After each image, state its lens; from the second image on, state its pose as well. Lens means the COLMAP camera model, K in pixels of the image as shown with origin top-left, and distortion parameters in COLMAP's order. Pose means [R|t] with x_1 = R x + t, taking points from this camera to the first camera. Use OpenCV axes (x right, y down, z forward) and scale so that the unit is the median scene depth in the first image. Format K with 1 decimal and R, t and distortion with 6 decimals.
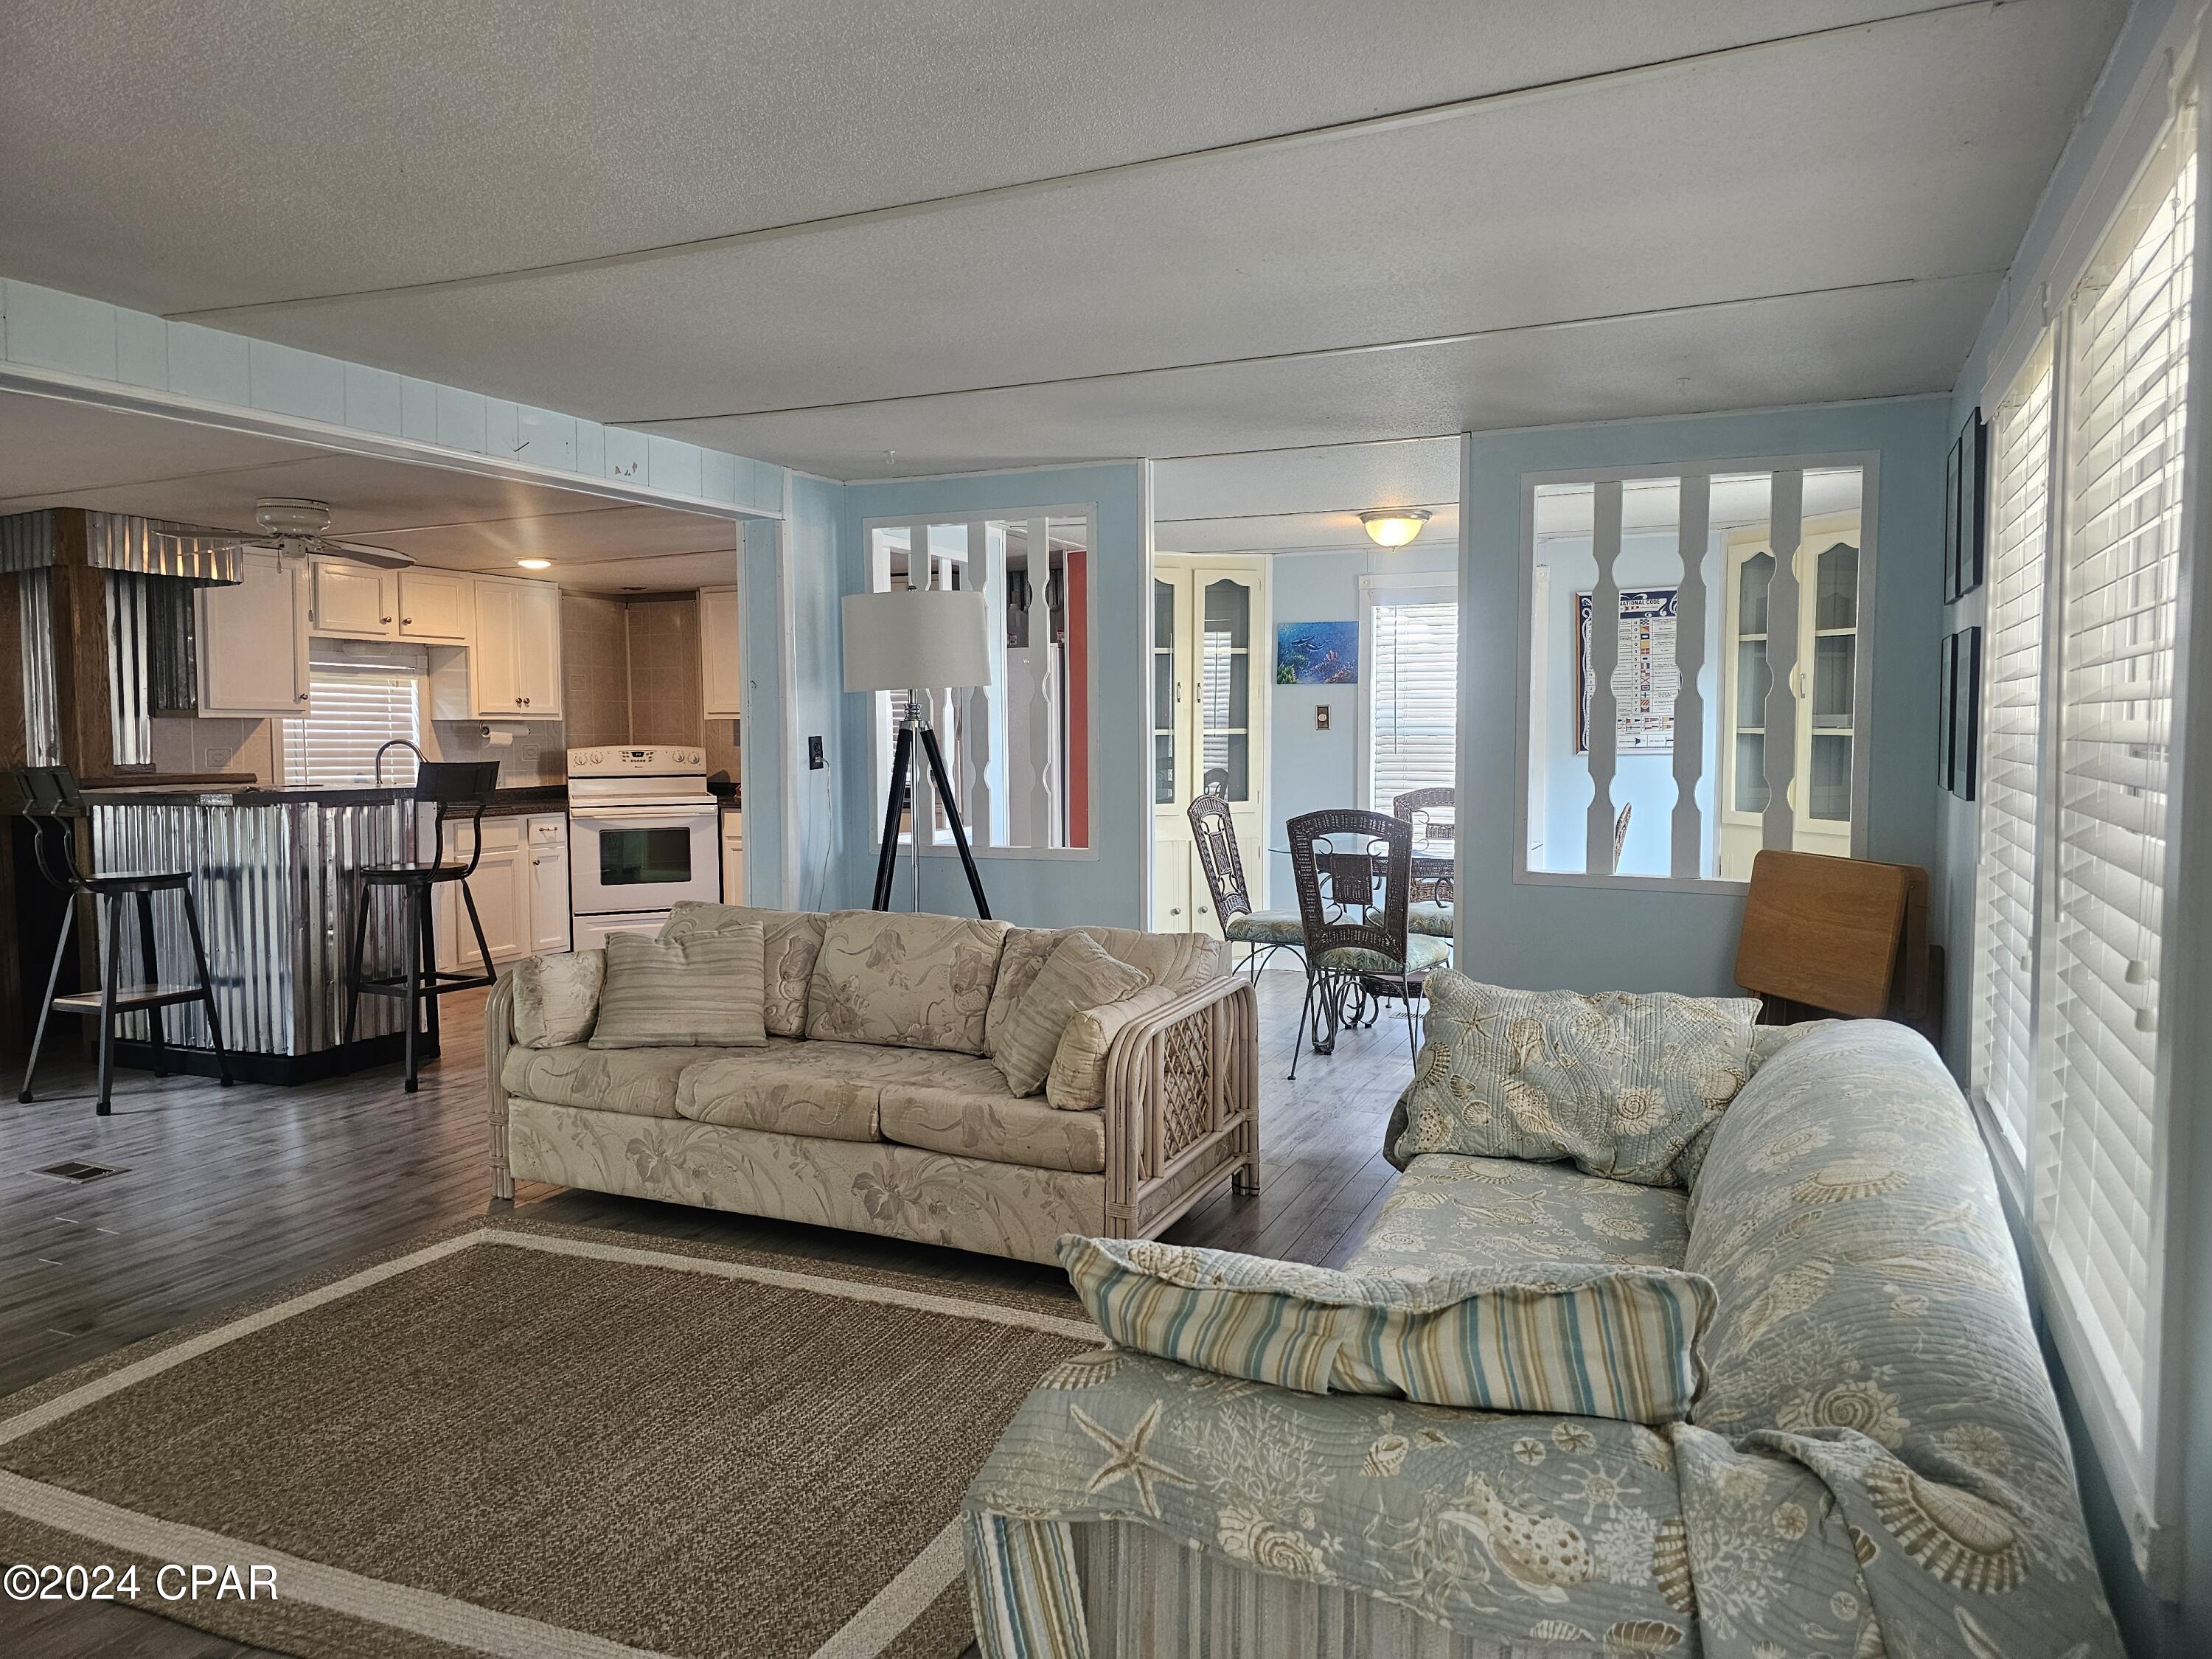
lens RADIAL K [[1496.5, 0, 1119.8], [0, 1496.5, 811.5], [0, 0, 1]] dist [0.067262, -0.065037]
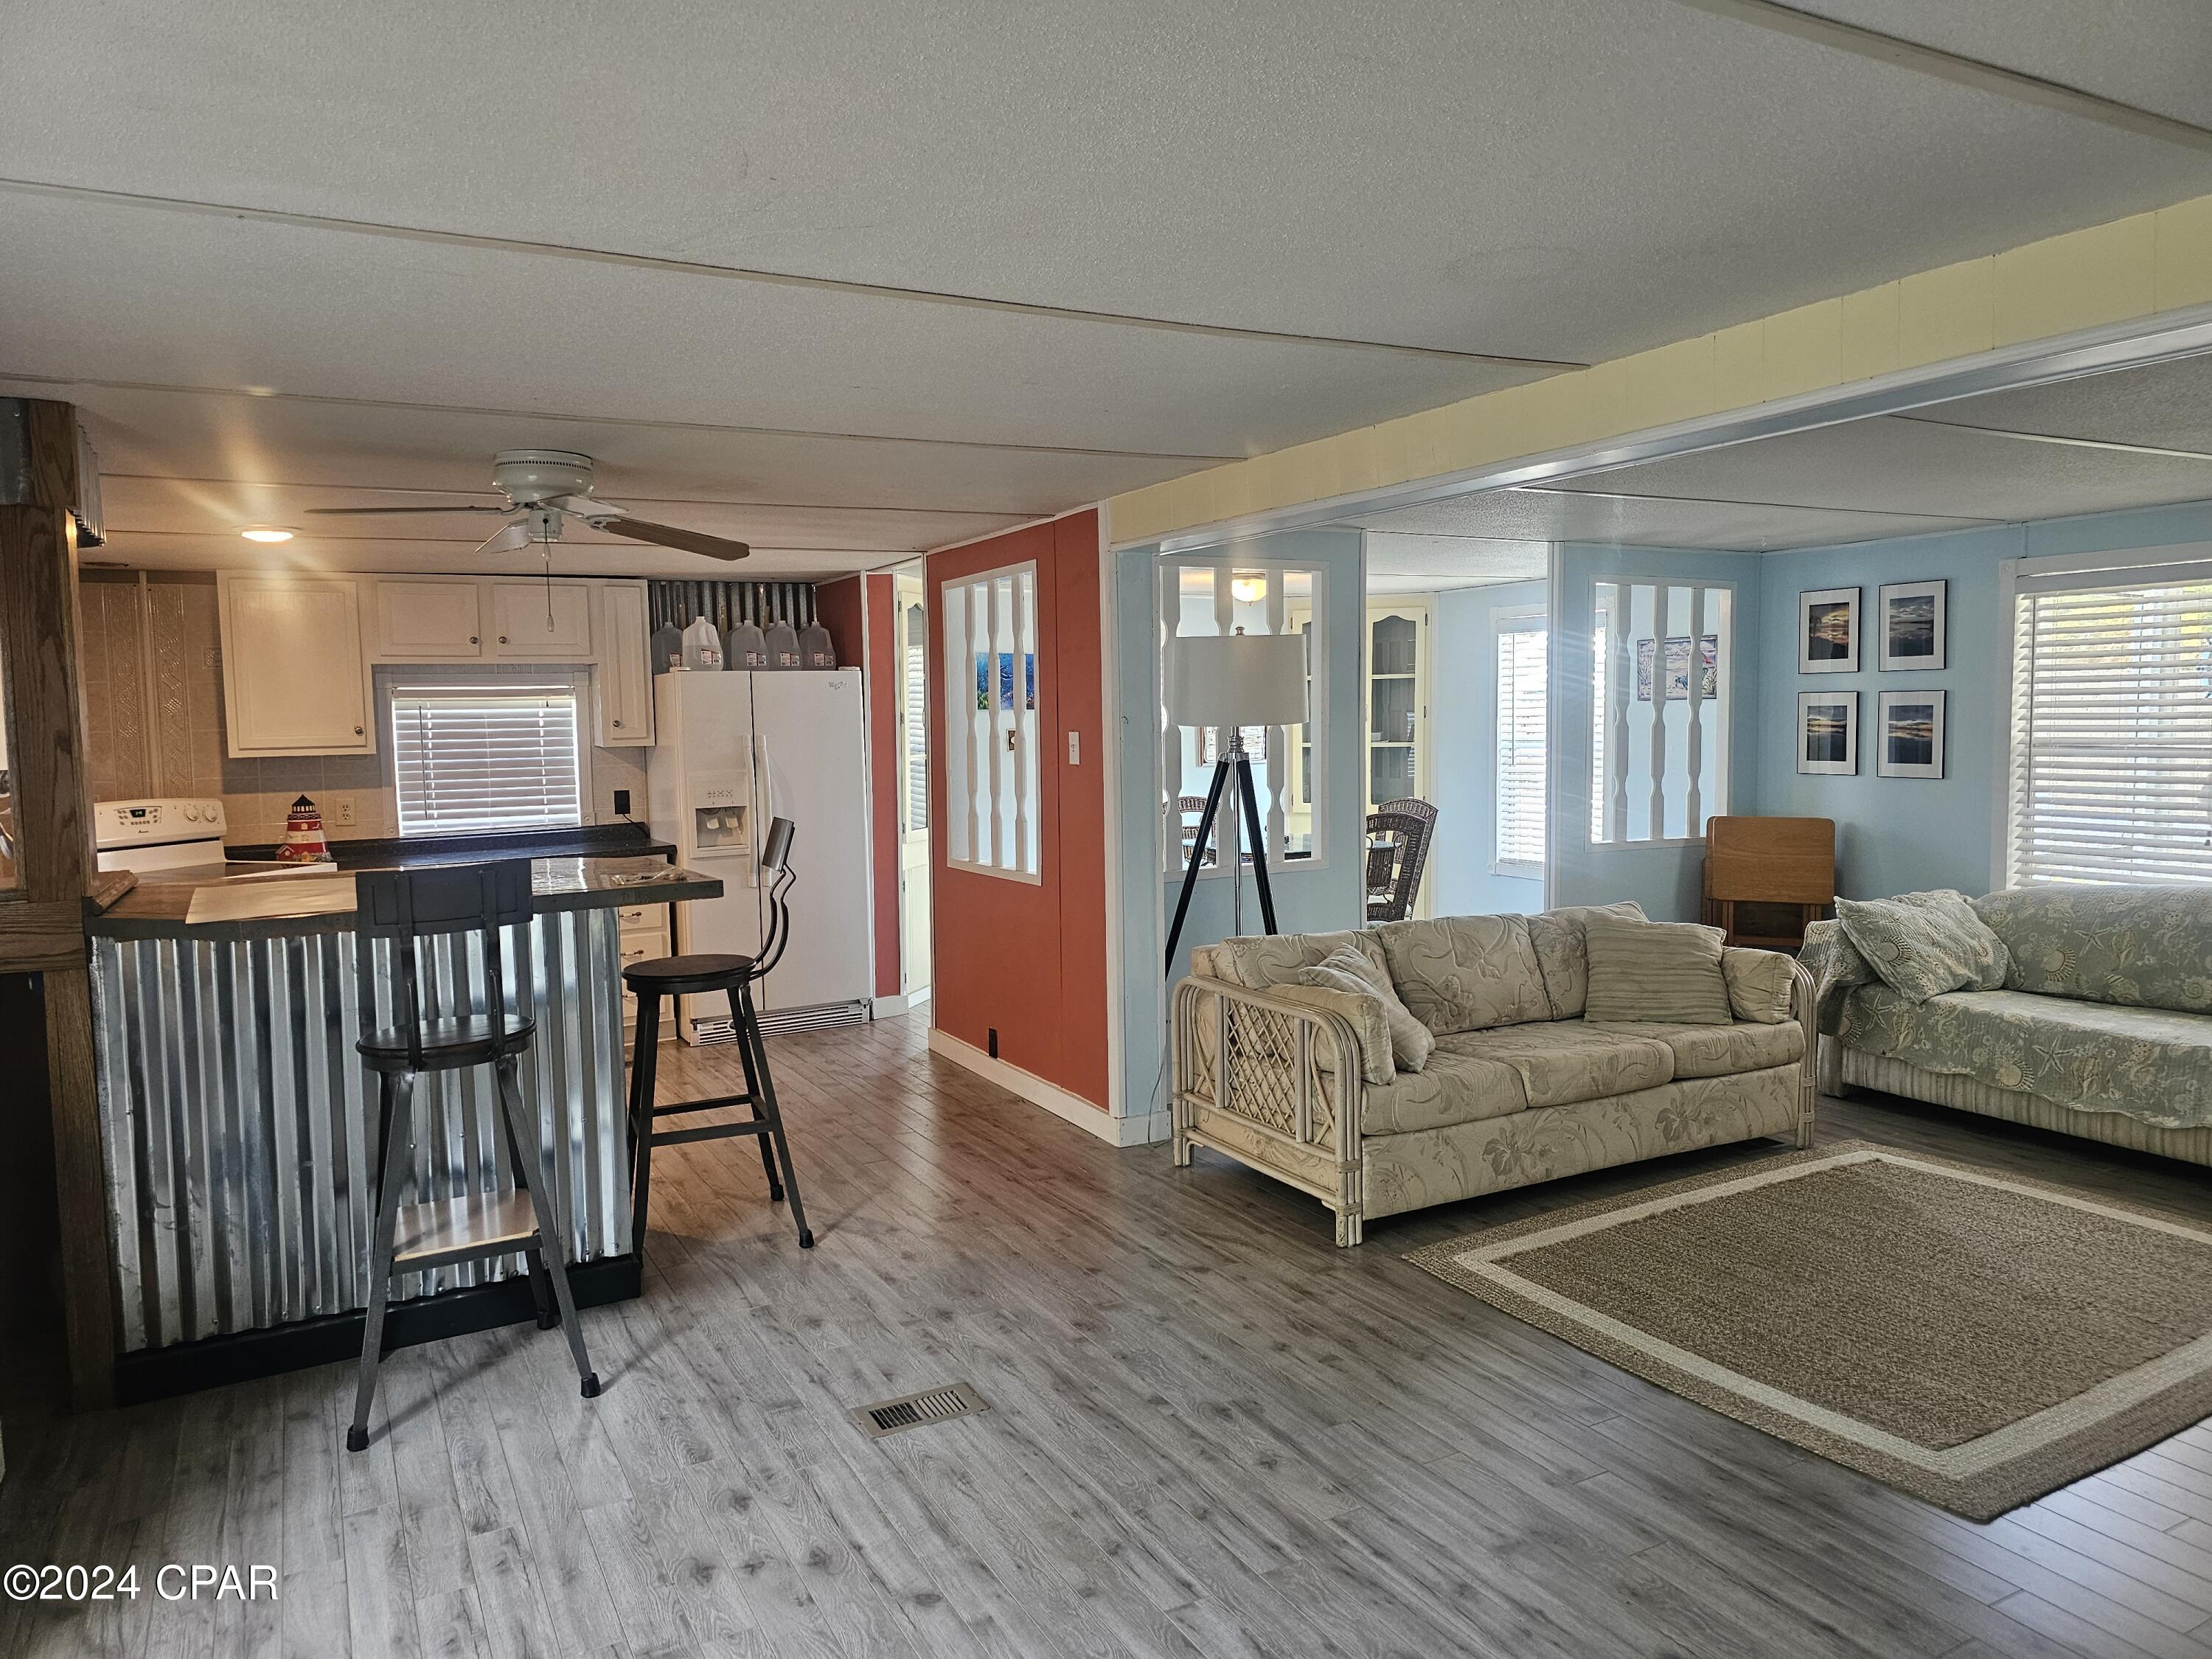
lens RADIAL K [[1496.5, 0, 1128.5], [0, 1496.5, 826.8], [0, 0, 1]] dist [0.067262, -0.065037]
pose [[0.594533, -0.065699, 0.801382, -0.946809], [0.061833, 0.997441, 0.035899, -0.045814], [-0.801690, 0.028209, 0.597074, 0.391970]]
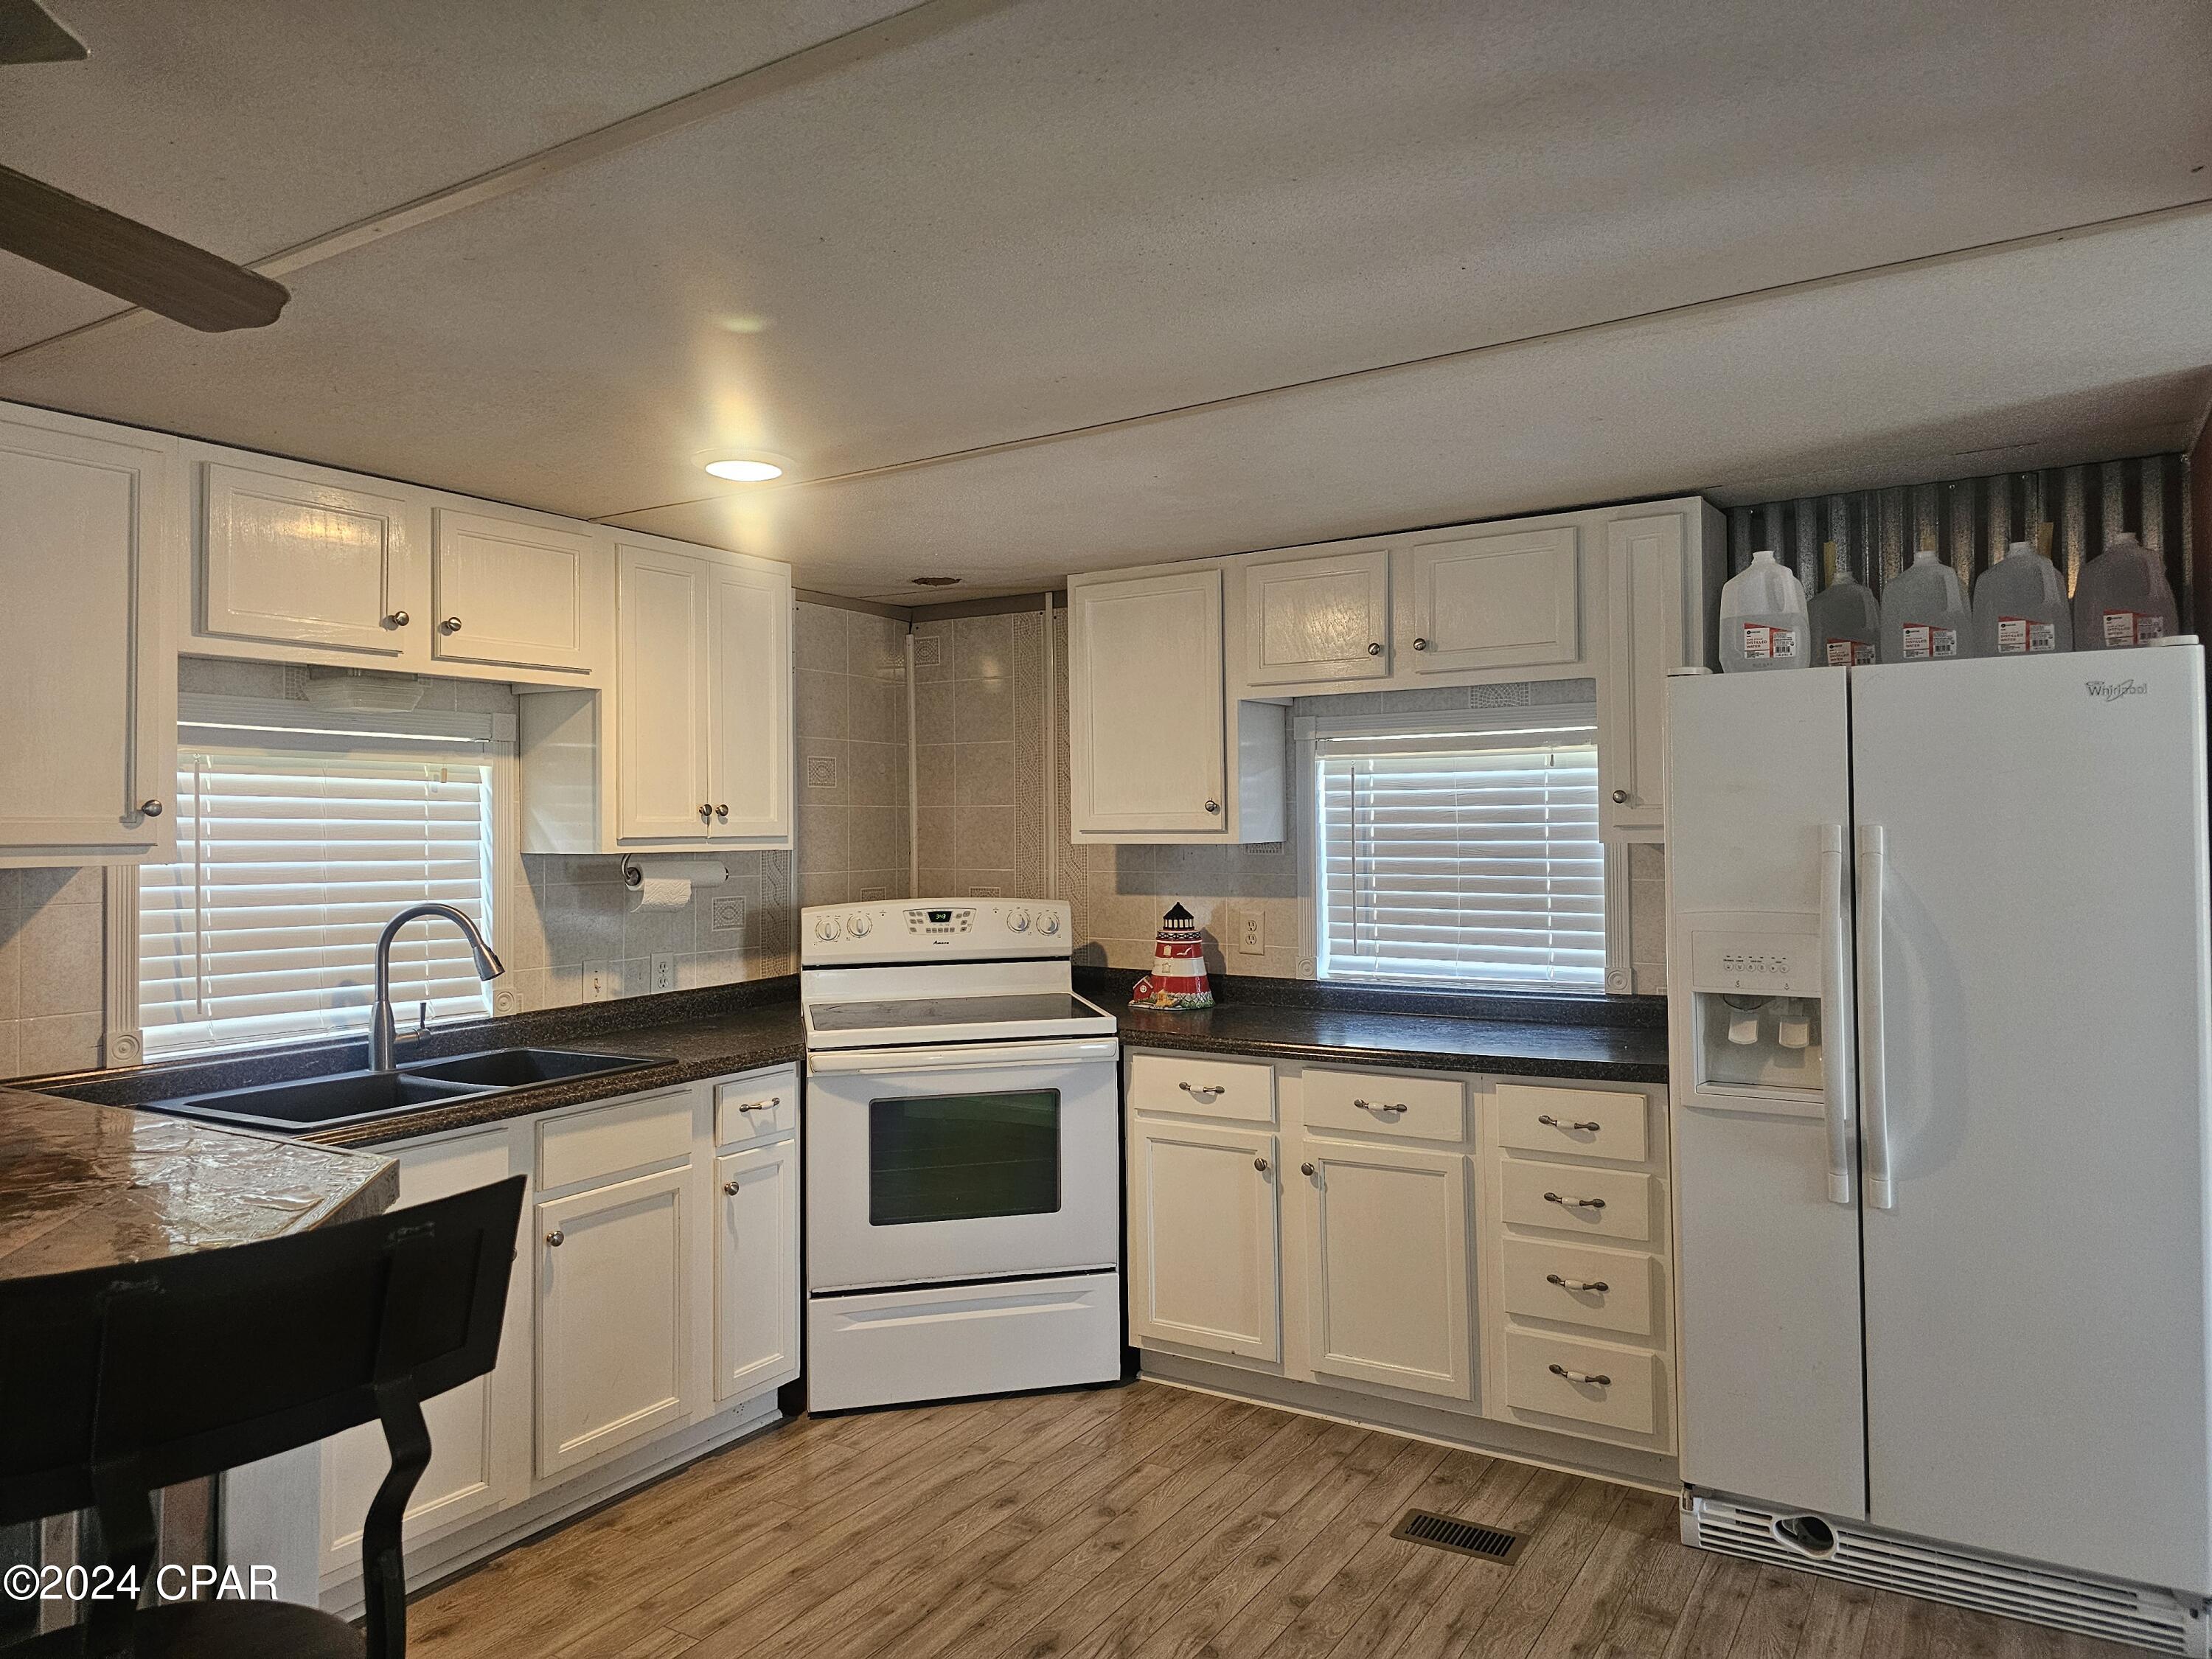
lens RADIAL K [[1496.5, 0, 1098.1], [0, 1496.5, 792.4], [0, 0, 1]] dist [0.067262, -0.065037]
pose [[0.990053, -0.003829, -0.140640, -0.319201], [-0.006269, 0.997436, -0.071285, -0.069046], [0.140553, 0.071458, 0.987491, 0.836872]]
